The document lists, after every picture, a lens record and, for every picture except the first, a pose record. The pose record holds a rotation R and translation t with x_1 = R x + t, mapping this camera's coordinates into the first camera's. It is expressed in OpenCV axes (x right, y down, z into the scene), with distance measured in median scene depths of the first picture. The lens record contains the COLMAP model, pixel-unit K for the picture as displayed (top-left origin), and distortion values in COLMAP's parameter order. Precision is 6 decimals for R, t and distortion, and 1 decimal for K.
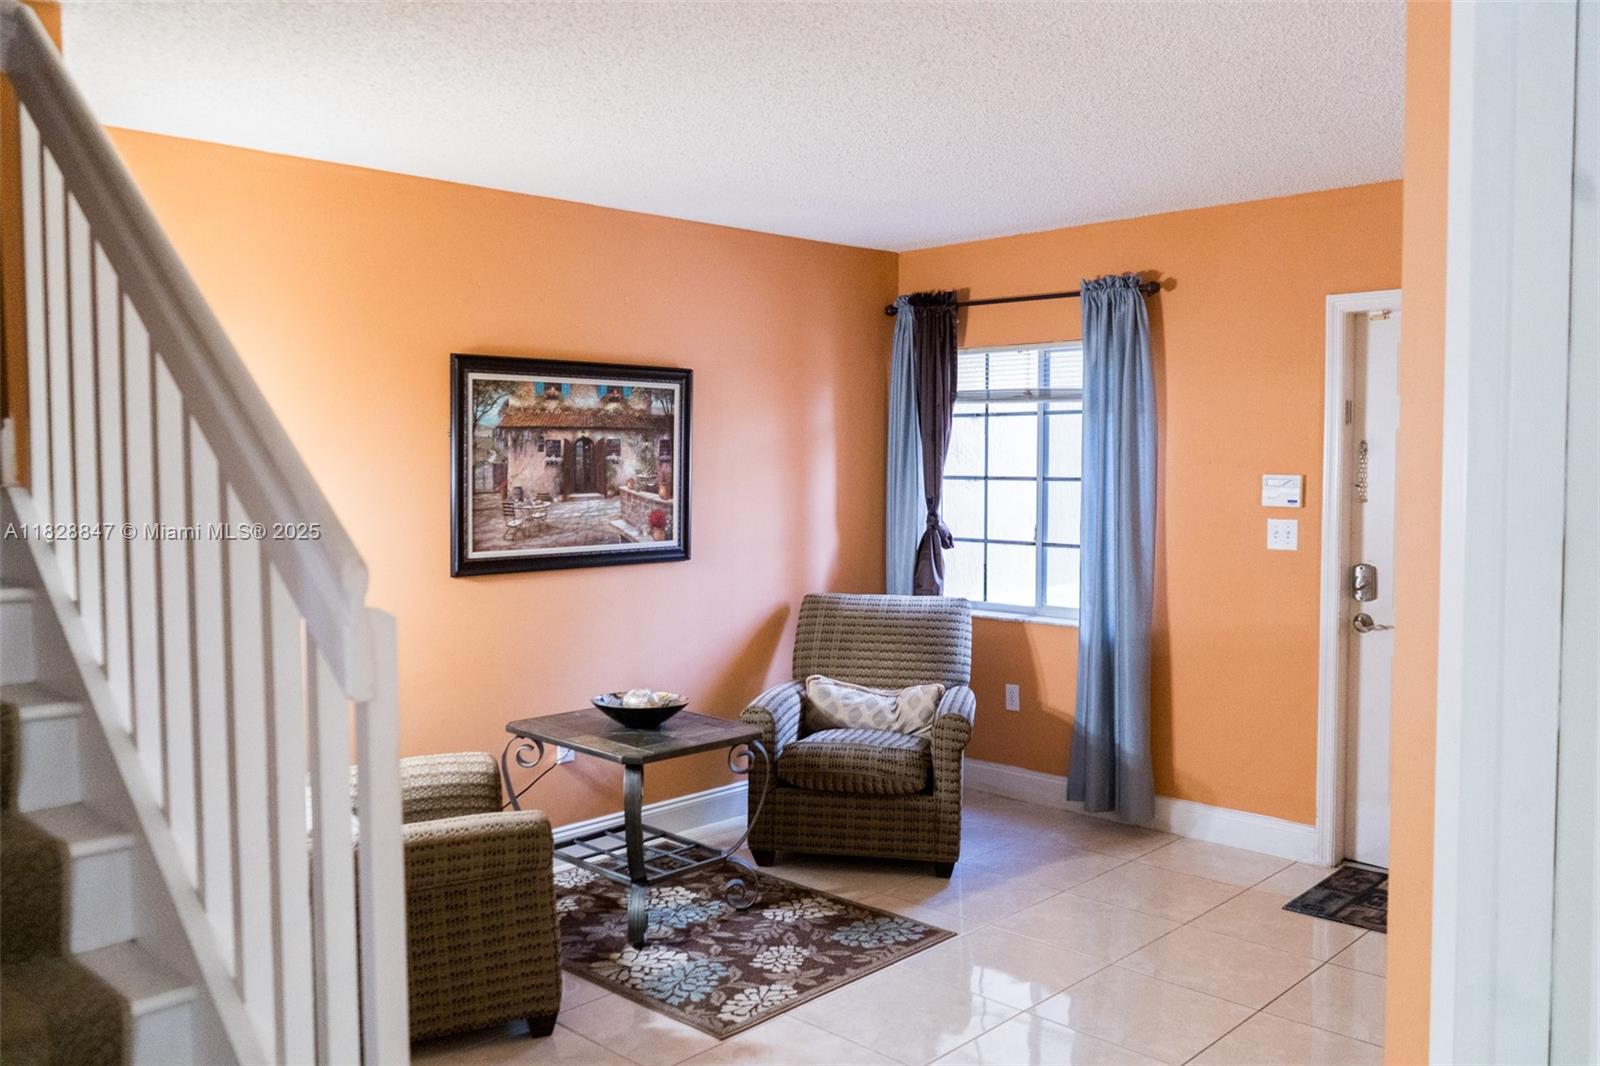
lens RADIAL K [[1280.8, 0, 800.0], [0, 1280.8, 533.0], [0, 0, 1]] dist [0.000457, 0.001982]
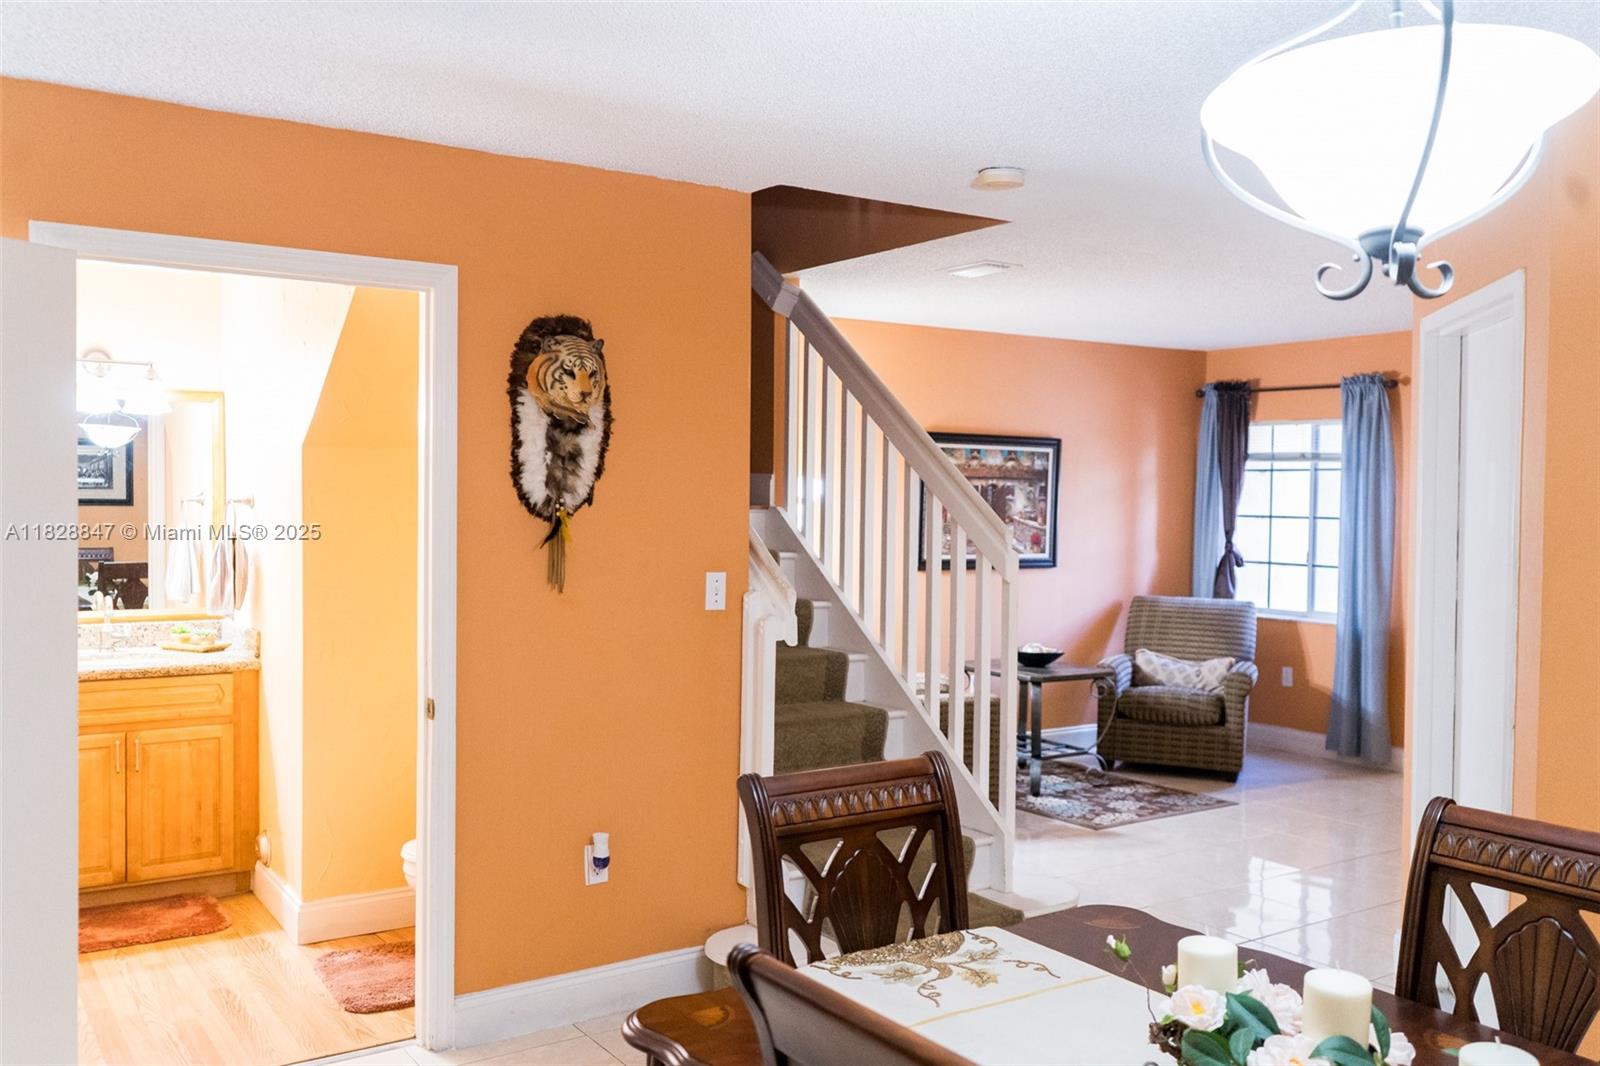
lens RADIAL K [[1370.7, 0, 800.0], [0, 1370.7, 533.0], [0, 0, 1]] dist [-0.010344, -0.004575]
pose [[0.978955, 0.020672, -0.203028, -0.055498], [-0.027540, 0.999138, -0.031063, 0.038425], [0.202211, 0.036001, 0.978680, -0.602916]]
